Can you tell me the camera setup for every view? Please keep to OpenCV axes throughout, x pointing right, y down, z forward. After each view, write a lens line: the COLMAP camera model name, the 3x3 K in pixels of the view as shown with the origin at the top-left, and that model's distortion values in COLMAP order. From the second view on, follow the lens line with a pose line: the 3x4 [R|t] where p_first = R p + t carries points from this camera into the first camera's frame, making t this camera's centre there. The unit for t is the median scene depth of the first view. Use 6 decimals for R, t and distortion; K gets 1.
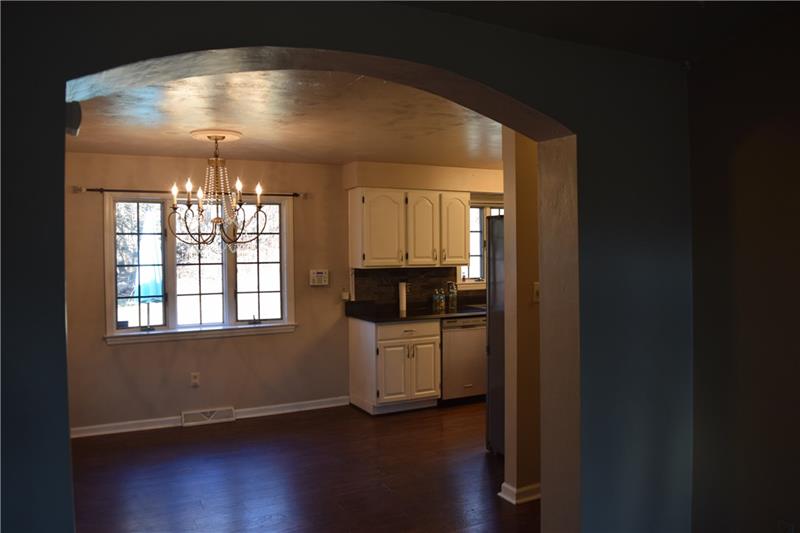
lens RADIAL K [[625.2, 0, 400.0], [0, 625.2, 266.5], [0, 0, 1]] dist [-0.096178, 0.012668]
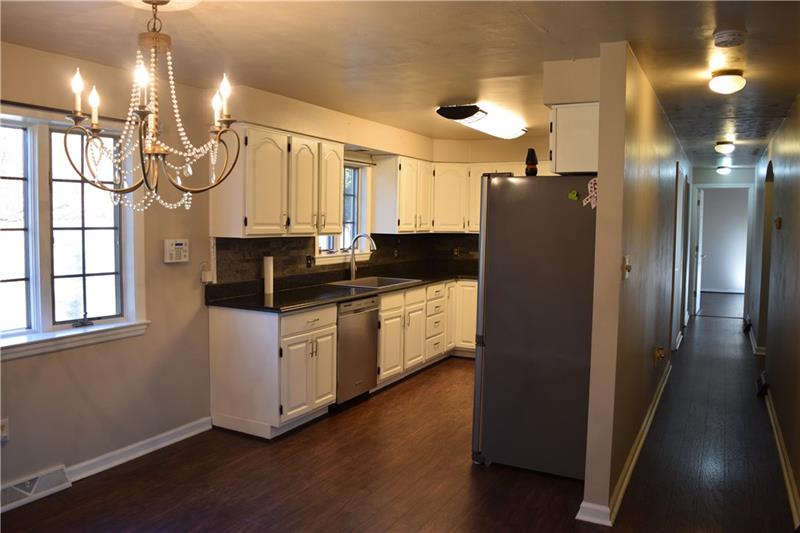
lens RADIAL K [[625.2, 0, 400.0], [0, 625.2, 266.5], [0, 0, 1]] dist [-0.096178, 0.012668]
pose [[0.819963, -0.020432, 0.572052, -0.318125], [-0.007615, 0.998885, 0.046591, 0.001428], [-0.572366, -0.042559, 0.818893, 0.315638]]
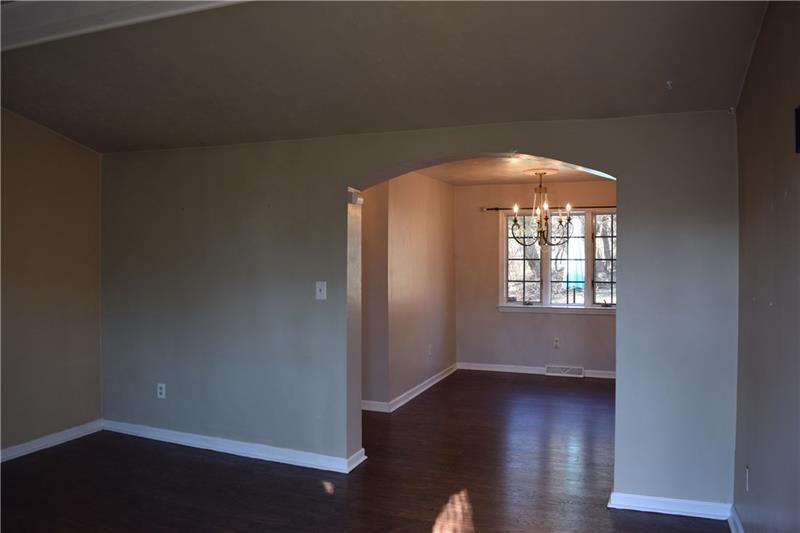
lens RADIAL K [[625.2, 0, 400.0], [0, 625.2, 266.5], [0, 0, 1]] dist [-0.096178, 0.012668]
pose [[0.660215, 0.029072, -0.750514, 0.441135], [-0.023153, 0.999563, 0.018352, -0.004466], [0.750720, 0.005260, 0.660600, -0.169832]]
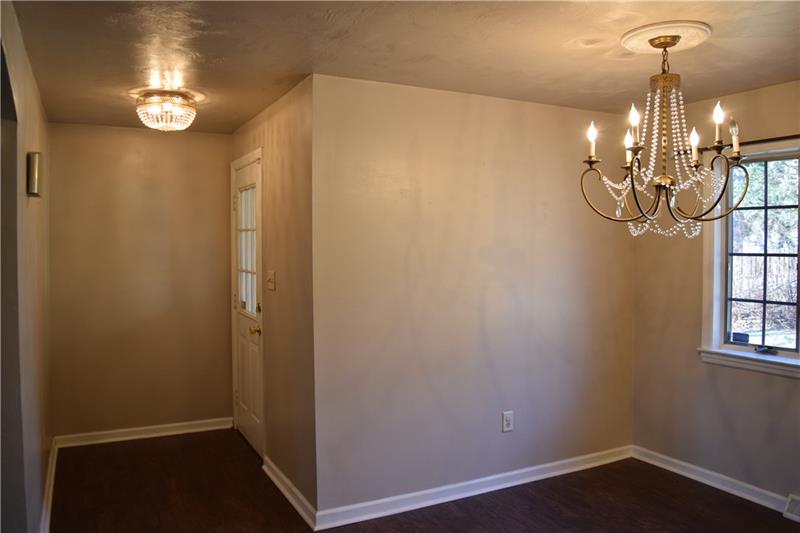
lens RADIAL K [[625.2, 0, 400.0], [0, 625.2, 266.5], [0, 0, 1]] dist [-0.096178, 0.012668]
pose [[-0.003500, 0.039076, -0.999230, 0.220582], [-0.021331, 0.999006, 0.039142, -0.006013], [0.999766, 0.021451, -0.002663, 0.550765]]
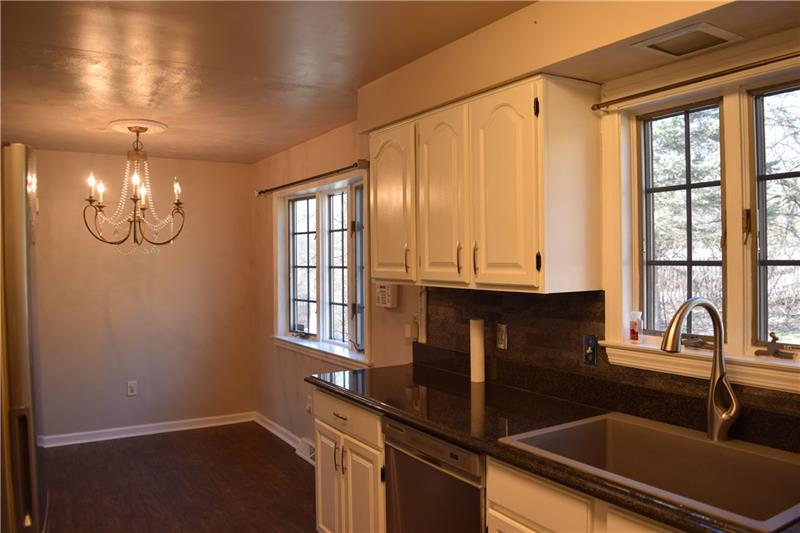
lens RADIAL K [[625.2, 0, 400.0], [0, 625.2, 266.5], [0, 0, 1]] dist [-0.096178, 0.012668]
pose [[0.075766, 0.020488, -0.996915, 0.479969], [-0.022339, 0.999573, 0.018845, -0.021541], [0.996875, 0.020842, 0.076191, 0.976742]]
